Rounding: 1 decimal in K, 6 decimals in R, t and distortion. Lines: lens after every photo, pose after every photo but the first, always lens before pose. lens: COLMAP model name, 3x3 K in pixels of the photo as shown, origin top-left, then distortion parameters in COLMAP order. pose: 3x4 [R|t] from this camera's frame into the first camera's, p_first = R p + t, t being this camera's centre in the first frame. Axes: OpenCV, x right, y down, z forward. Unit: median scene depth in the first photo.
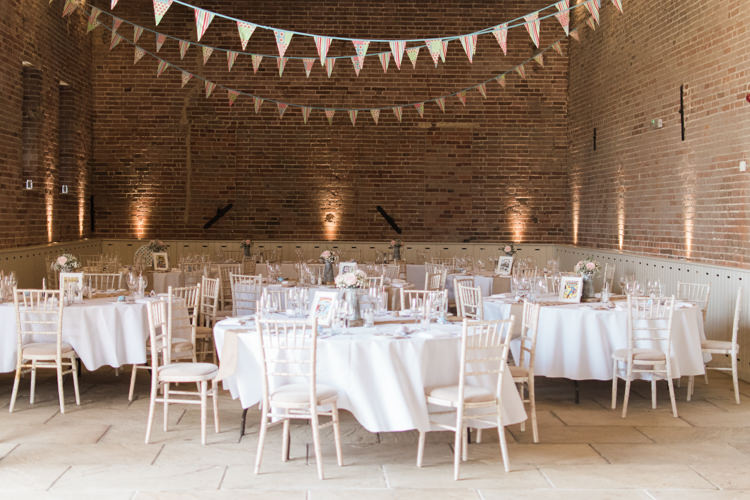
lens RADIAL K [[1165.3, 0, 375.0], [0, 1165.3, 250.0], [0, 0, 1]] dist [0.021411, 0.015532]
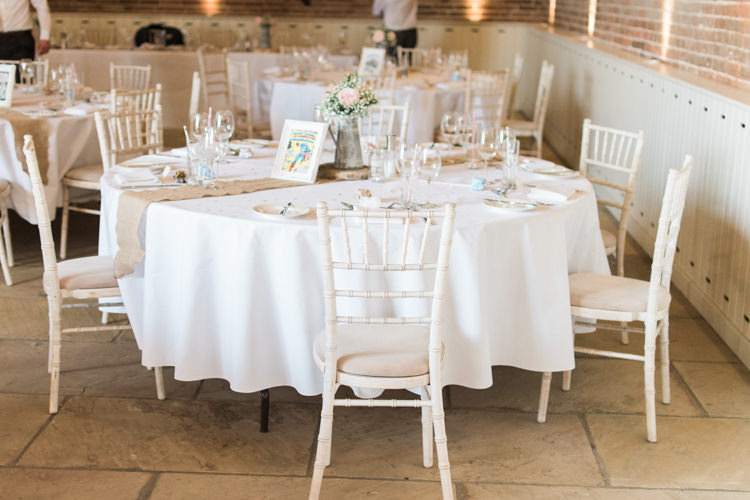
lens RADIAL K [[1165.3, 0, 375.0], [0, 1165.3, 250.0], [0, 0, 1]] dist [0.021411, 0.015532]
pose [[0.997405, 0.024146, -0.067831, 0.169166], [-0.010432, 0.980611, 0.195686, -0.011509], [0.071241, -0.194471, 0.978318, 0.423259]]
